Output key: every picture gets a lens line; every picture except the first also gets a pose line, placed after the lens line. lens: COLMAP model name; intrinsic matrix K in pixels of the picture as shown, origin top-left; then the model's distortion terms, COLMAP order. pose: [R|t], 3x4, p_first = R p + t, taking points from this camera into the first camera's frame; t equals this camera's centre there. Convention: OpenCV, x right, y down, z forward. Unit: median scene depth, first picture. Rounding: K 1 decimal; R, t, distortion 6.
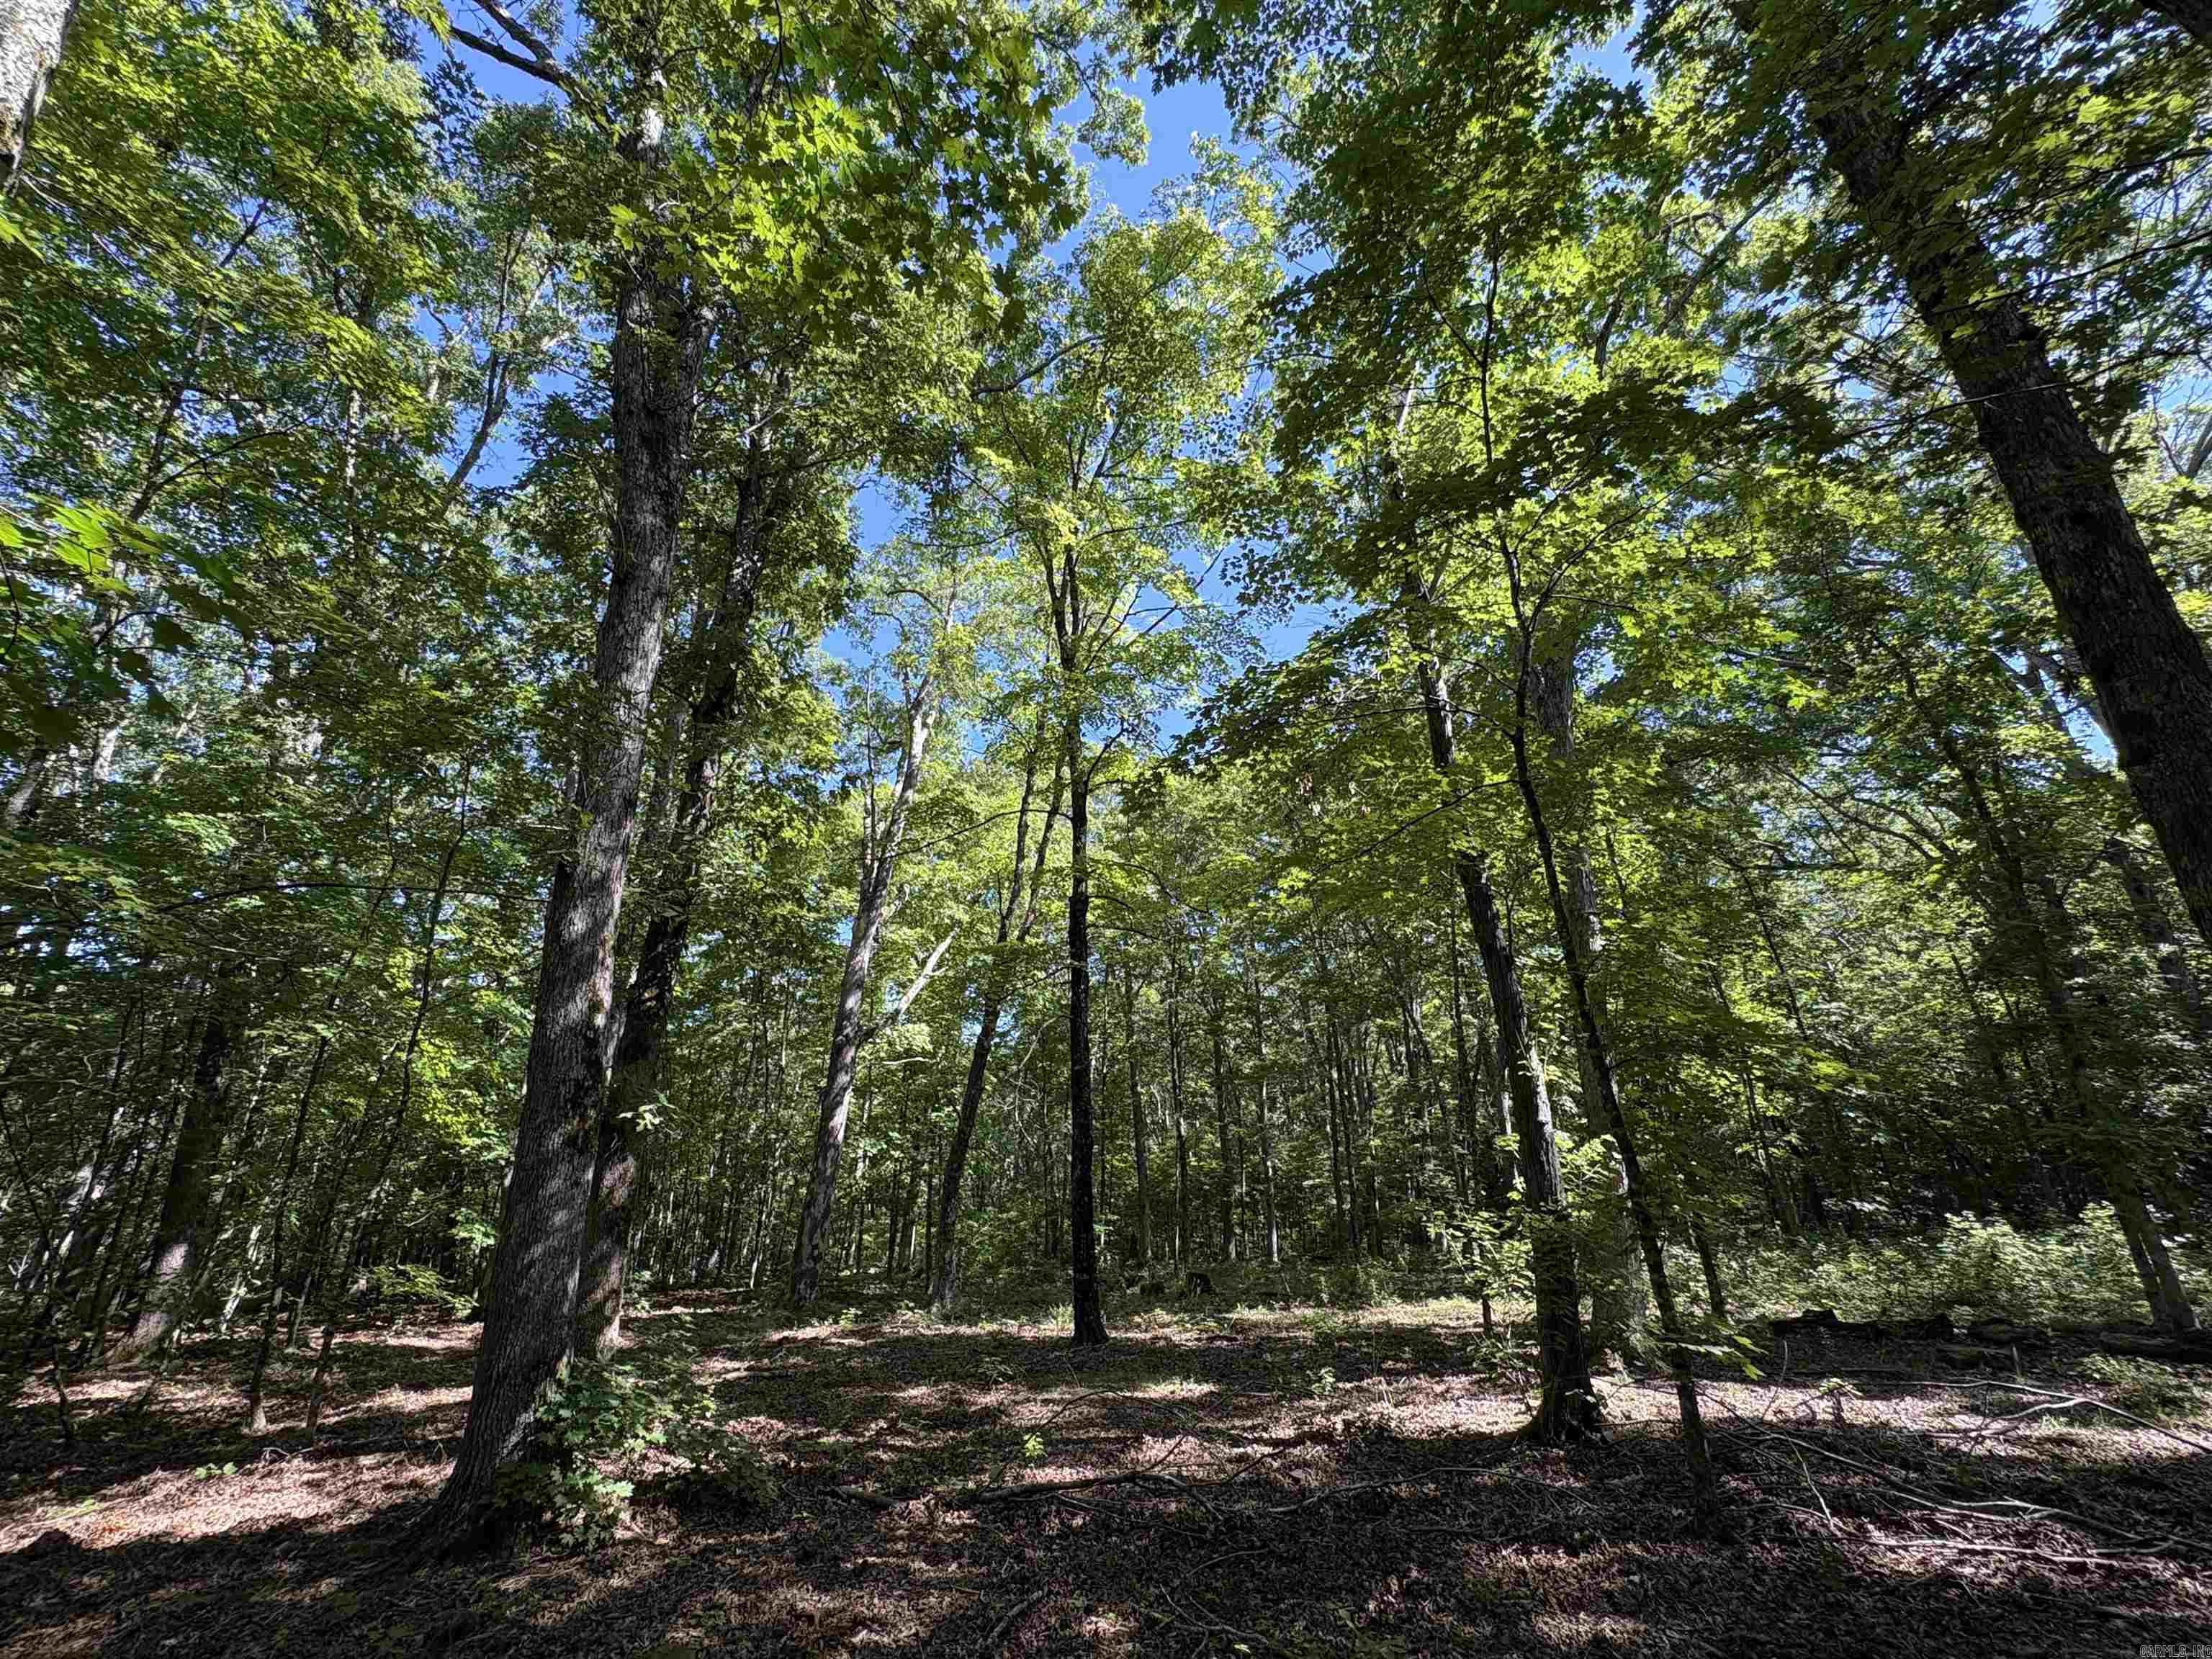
lens RADIAL K [[883.6, 0, 1107.5], [0, 883.6, 822.3], [0, 0, 1]] dist [0.000036, 0.000214]
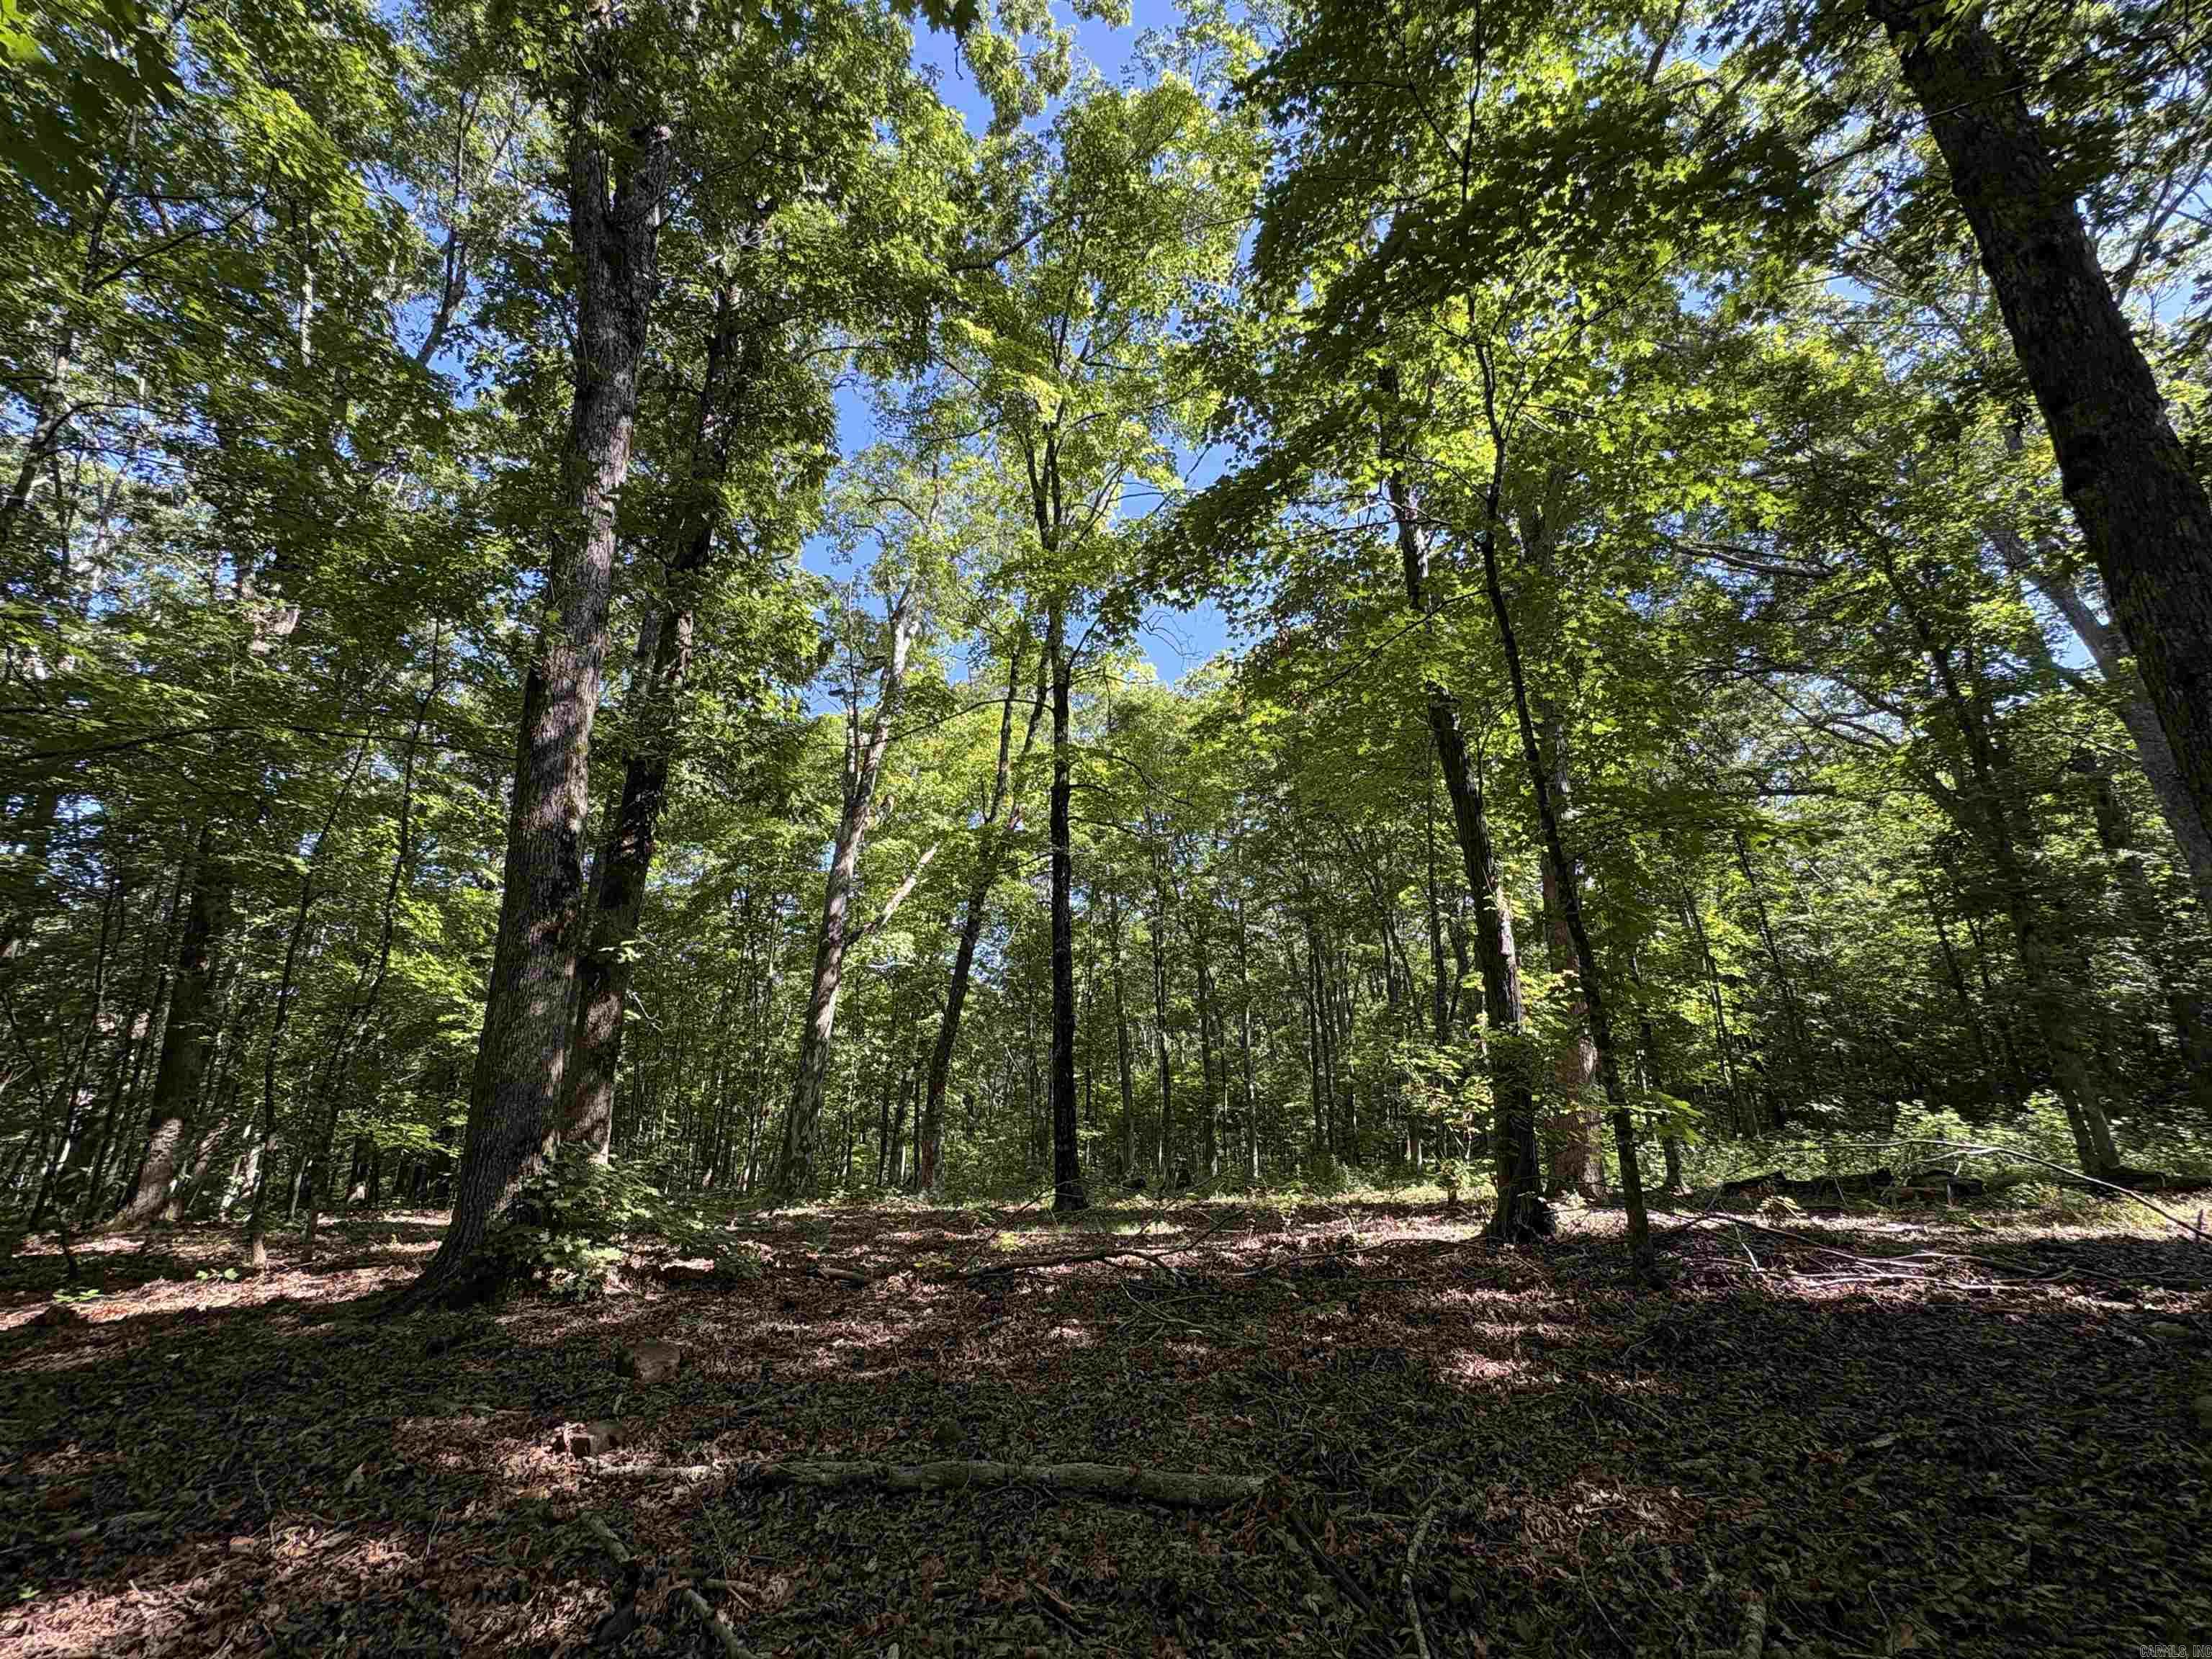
lens RADIAL K [[883.6, 0, 1107.4], [0, 883.6, 824.5], [0, 0, 1]] dist [0.000036, 0.000214]
pose [[0.999915, 0.001340, 0.013002, 0.007548], [-0.002101, 0.998274, 0.058697, 0.063011], [-0.012901, -0.058719, 0.998191, -0.005477]]
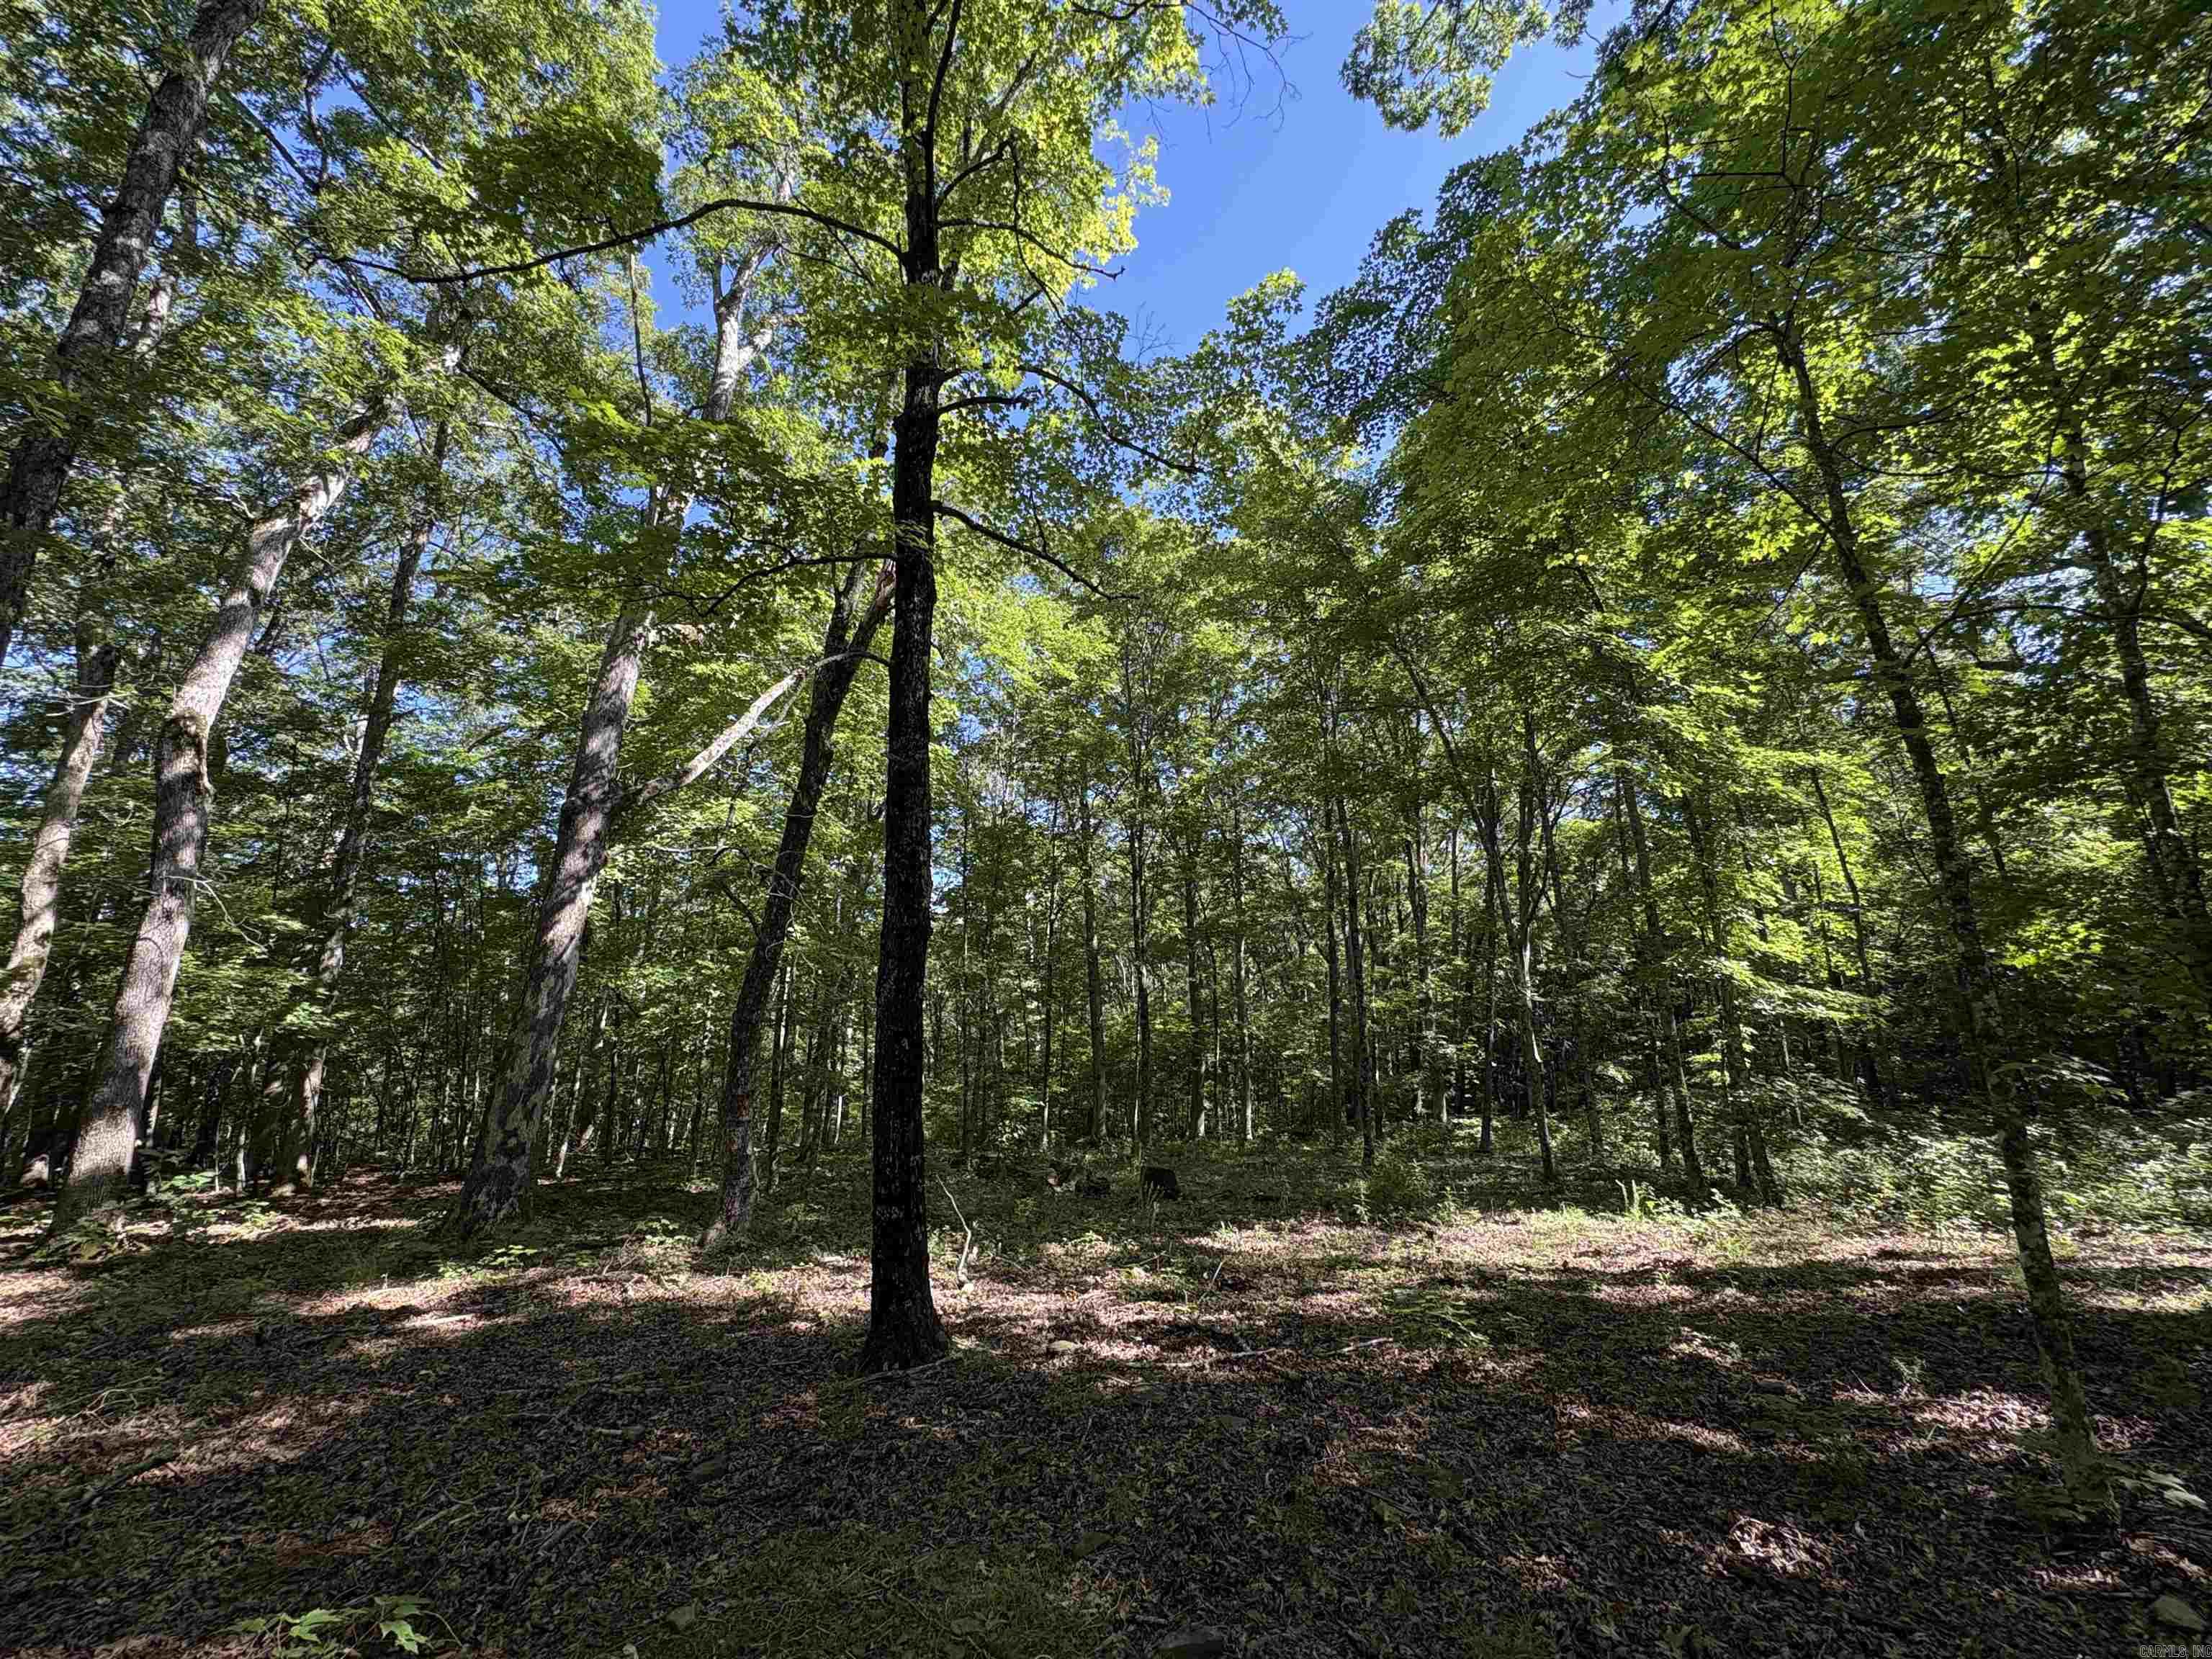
lens RADIAL K [[883.6, 0, 1108.6], [0, 883.6, 826.9], [0, 0, 1]] dist [0.000036, 0.000214]
pose [[0.999370, 0.013326, 0.032890, 0.049021], [-0.017478, 0.991444, 0.129359, 0.214403], [-0.030885, -0.129853, 0.991052, 0.470206]]
